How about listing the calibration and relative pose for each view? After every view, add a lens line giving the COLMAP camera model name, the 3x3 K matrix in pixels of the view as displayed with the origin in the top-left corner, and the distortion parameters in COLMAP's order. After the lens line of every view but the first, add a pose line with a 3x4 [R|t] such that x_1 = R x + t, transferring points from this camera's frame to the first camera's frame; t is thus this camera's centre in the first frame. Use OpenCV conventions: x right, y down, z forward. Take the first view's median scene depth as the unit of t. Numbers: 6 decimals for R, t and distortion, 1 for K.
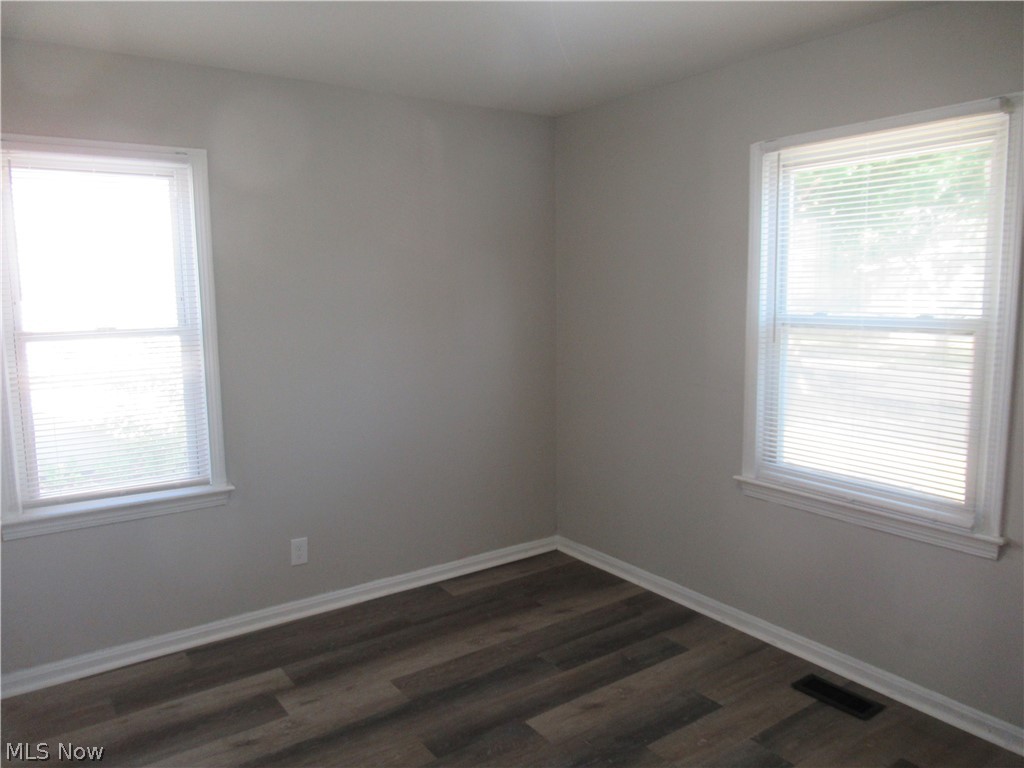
lens RADIAL K [[752.3, 0, 512.0], [0, 752.3, 384.0], [0, 0, 1]] dist [0.022436, -0.001159]
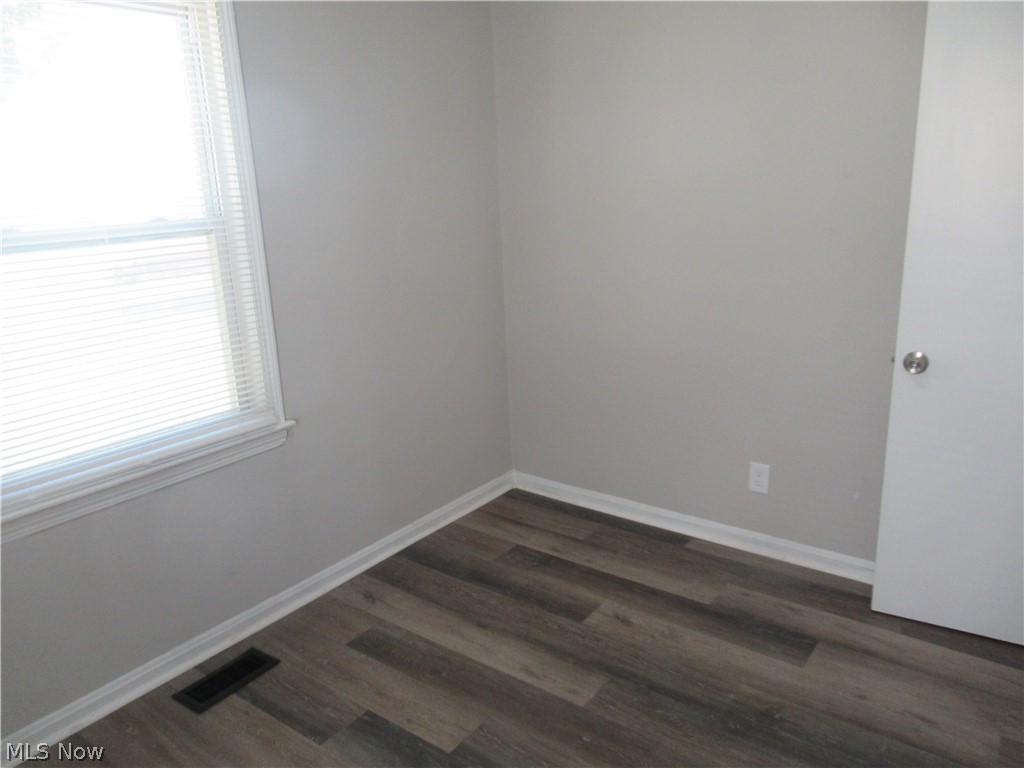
lens RADIAL K [[752.3, 0, 512.0], [0, 752.3, 384.0], [0, 0, 1]] dist [0.022436, -0.001159]
pose [[-0.291281, -0.223655, 0.930126, -0.375259], [0.176462, 0.943040, 0.282021, -0.079855], [-0.940222, 0.246279, -0.235223, 0.820227]]
